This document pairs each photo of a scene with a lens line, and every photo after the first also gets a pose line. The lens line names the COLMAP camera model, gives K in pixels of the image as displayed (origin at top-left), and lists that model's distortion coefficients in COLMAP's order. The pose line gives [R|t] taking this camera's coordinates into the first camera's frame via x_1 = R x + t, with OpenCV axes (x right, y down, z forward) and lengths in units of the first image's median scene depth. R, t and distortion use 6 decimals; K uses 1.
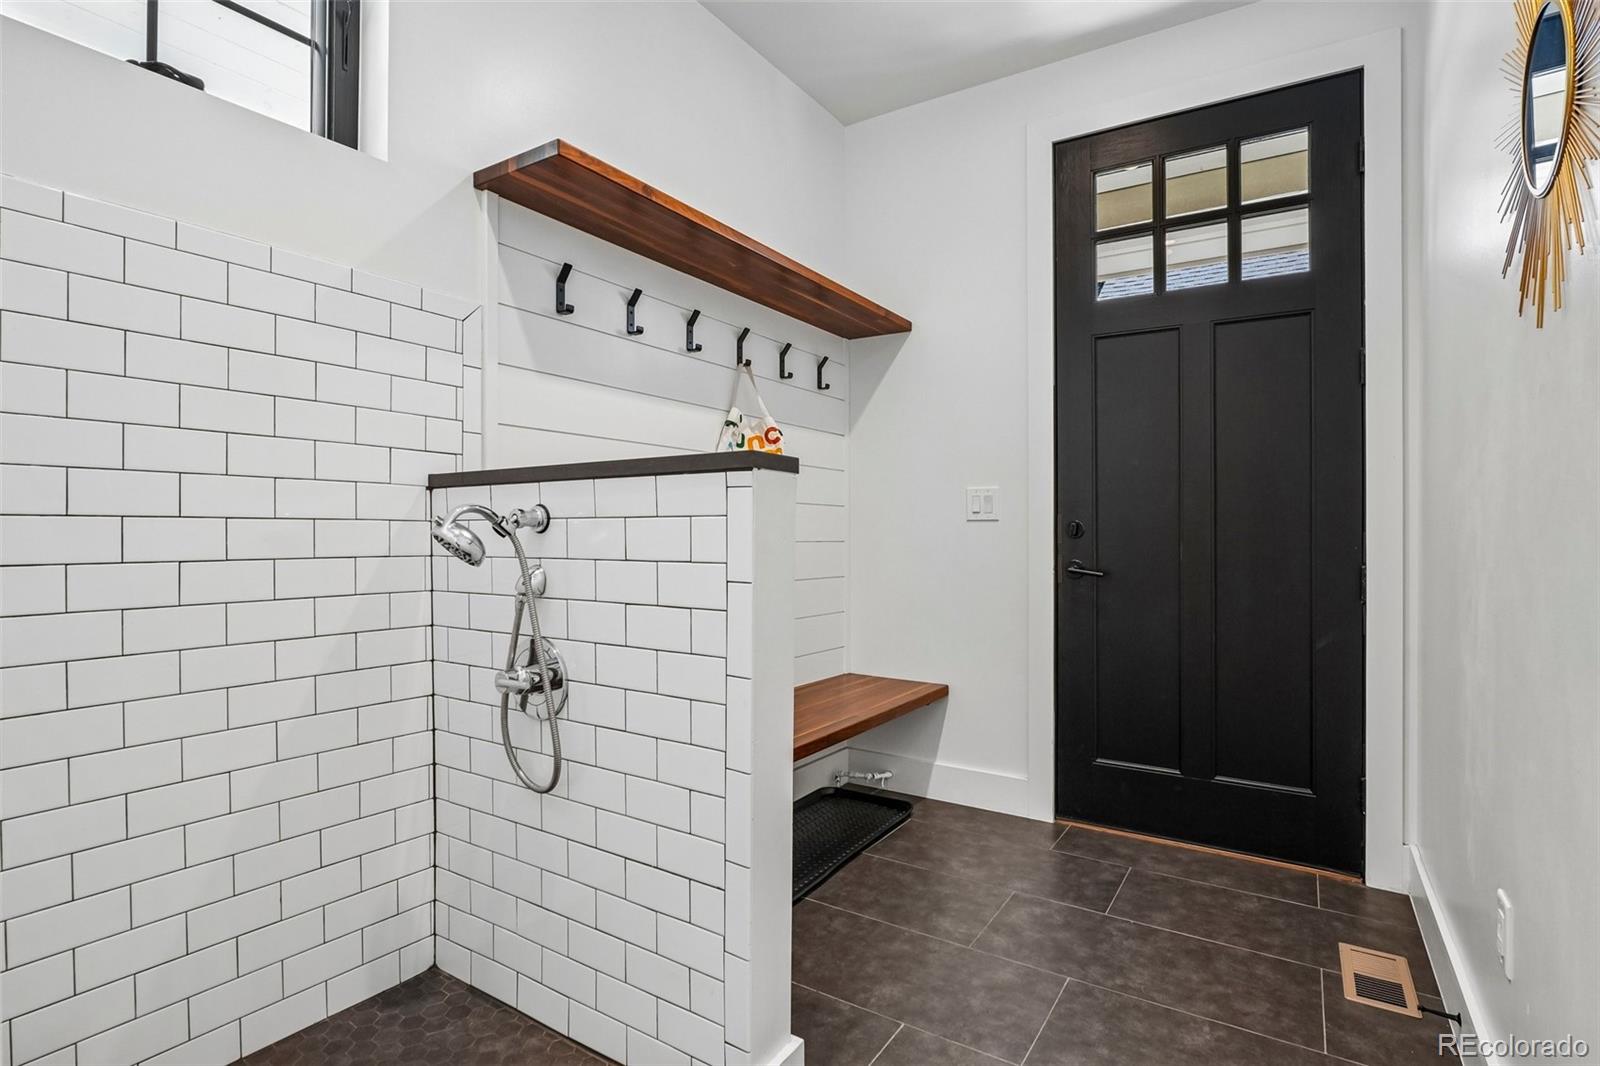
lens RADIAL K [[790.4, 0, 798.0], [0, 790.4, 529.9], [0, 0, 1]] dist [-0.044440, 0.011000]
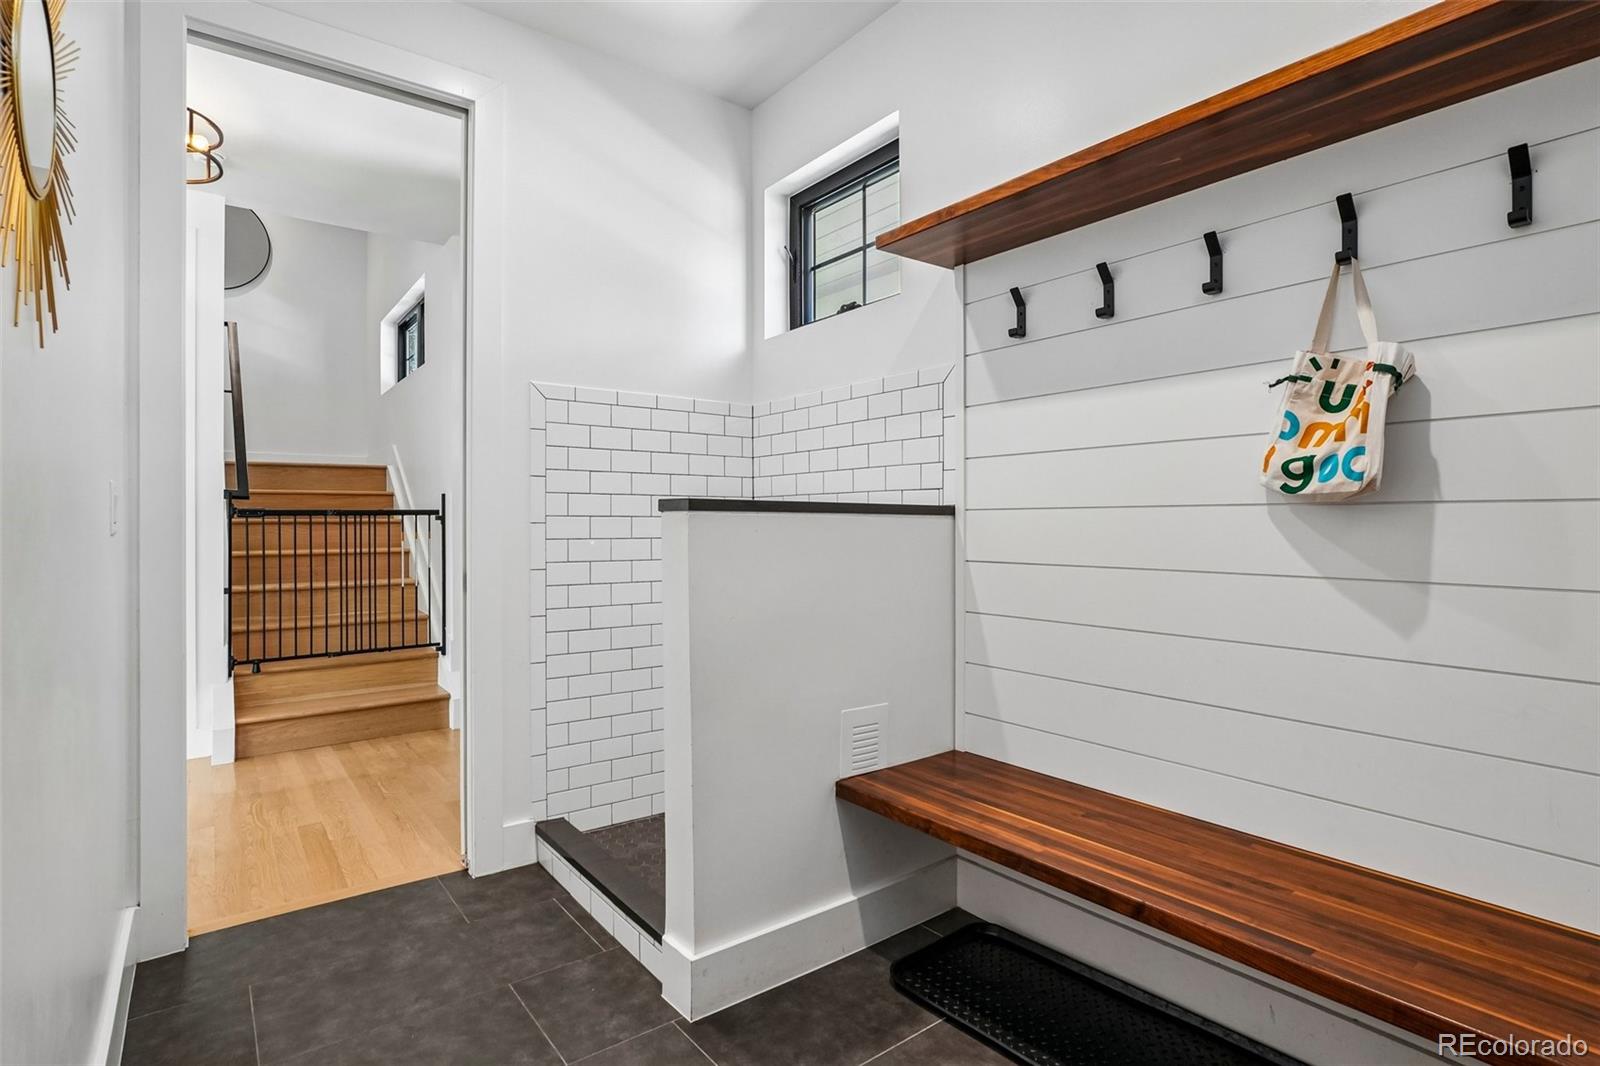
lens RADIAL K [[790.4, 0, 798.0], [0, 790.4, 529.9], [0, 0, 1]] dist [-0.044440, 0.011000]
pose [[-0.337340, -0.004354, -0.941373, 0.906520], [-0.003190, 0.999989, -0.003481, -0.025041], [0.941377, 0.001829, -0.337350, 1.288811]]
